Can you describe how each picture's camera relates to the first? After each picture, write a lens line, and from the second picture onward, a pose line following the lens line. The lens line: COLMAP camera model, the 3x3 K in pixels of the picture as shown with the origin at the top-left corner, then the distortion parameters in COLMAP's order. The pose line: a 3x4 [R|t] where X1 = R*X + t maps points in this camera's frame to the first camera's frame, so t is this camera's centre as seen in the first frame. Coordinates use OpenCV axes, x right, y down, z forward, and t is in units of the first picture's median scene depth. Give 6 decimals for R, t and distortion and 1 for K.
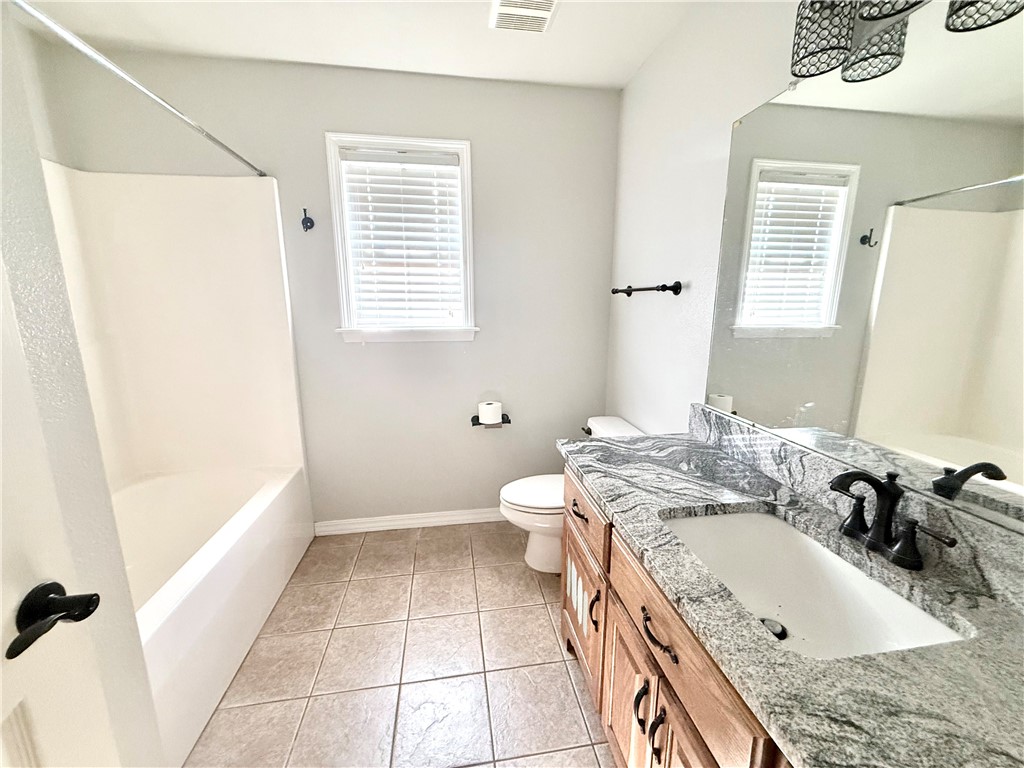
lens RADIAL K [[408.7, 0, 511.9], [0, 408.7, 384.2], [0, 0, 1]] dist [-0.000645, -0.000142]
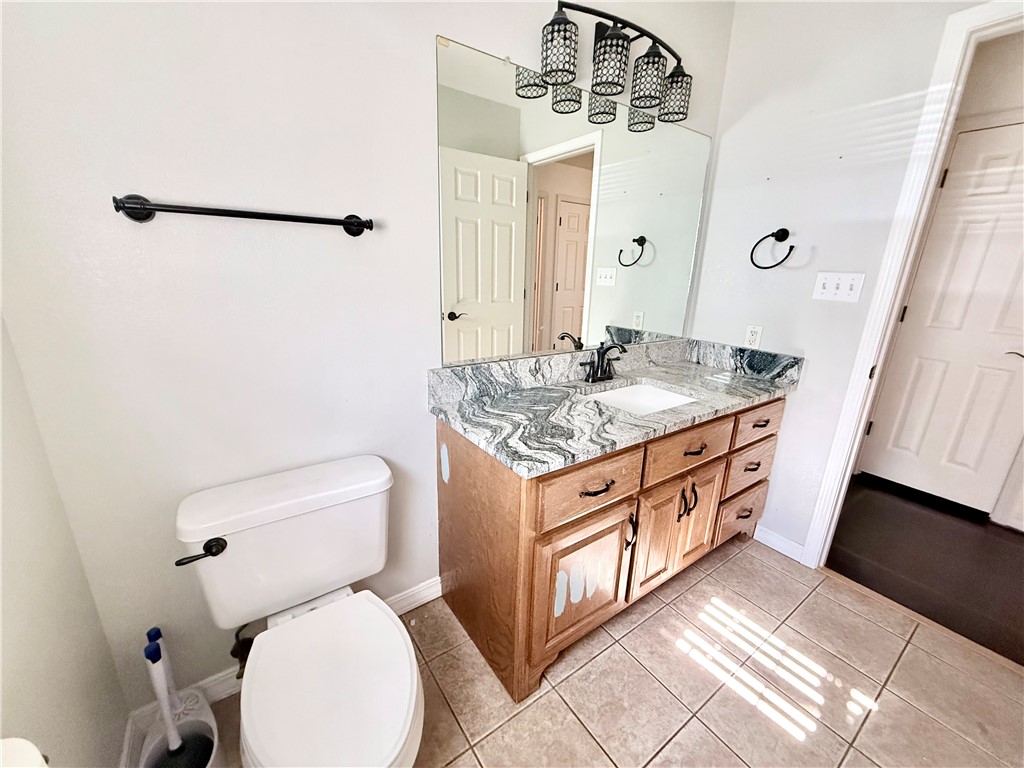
lens RADIAL K [[408.7, 0, 517.5], [0, 408.7, 383.2], [0, 0, 1]] dist [-0.000645, -0.000142]
pose [[-0.449841, -0.261848, 0.853861, -0.467353], [0.141582, 0.923058, 0.357658, -0.259403], [-0.881815, 0.281780, -0.378157, 1.432943]]
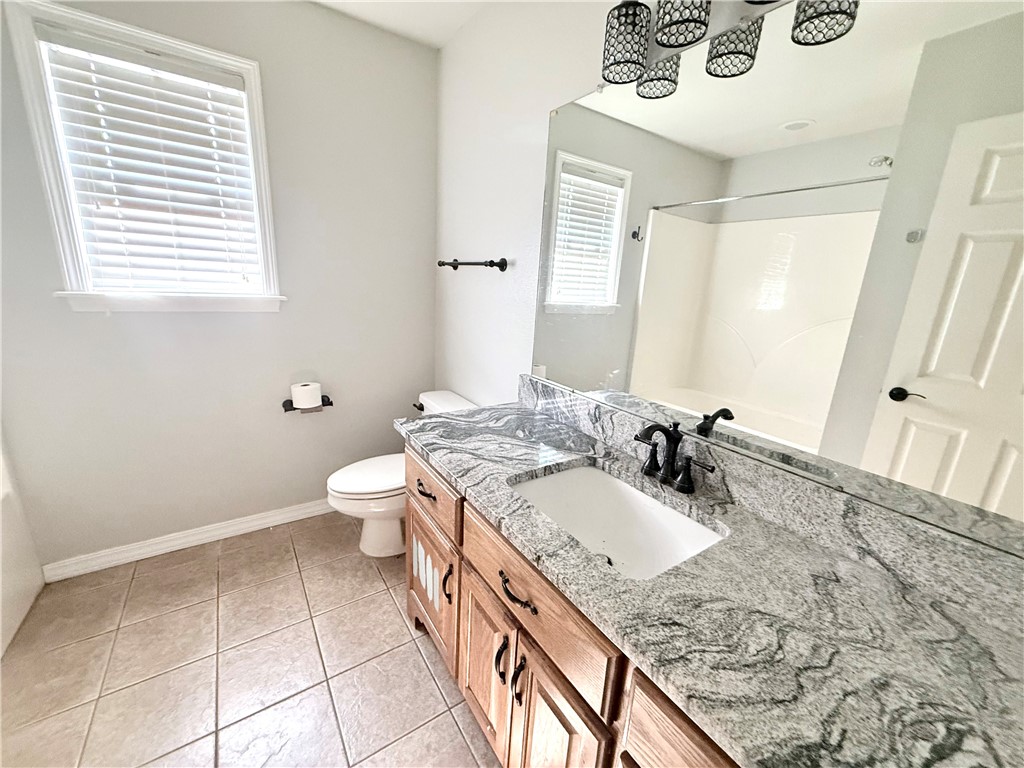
lens RADIAL K [[408.7, 0, 512.1], [0, 408.7, 384.2], [0, 0, 1]] dist [-0.000645, -0.000142]
pose [[0.903119, -0.058250, 0.425422, -0.048925], [0.030107, 0.996908, 0.072587, -0.007689], [-0.428334, -0.052747, 0.902079, 0.041225]]
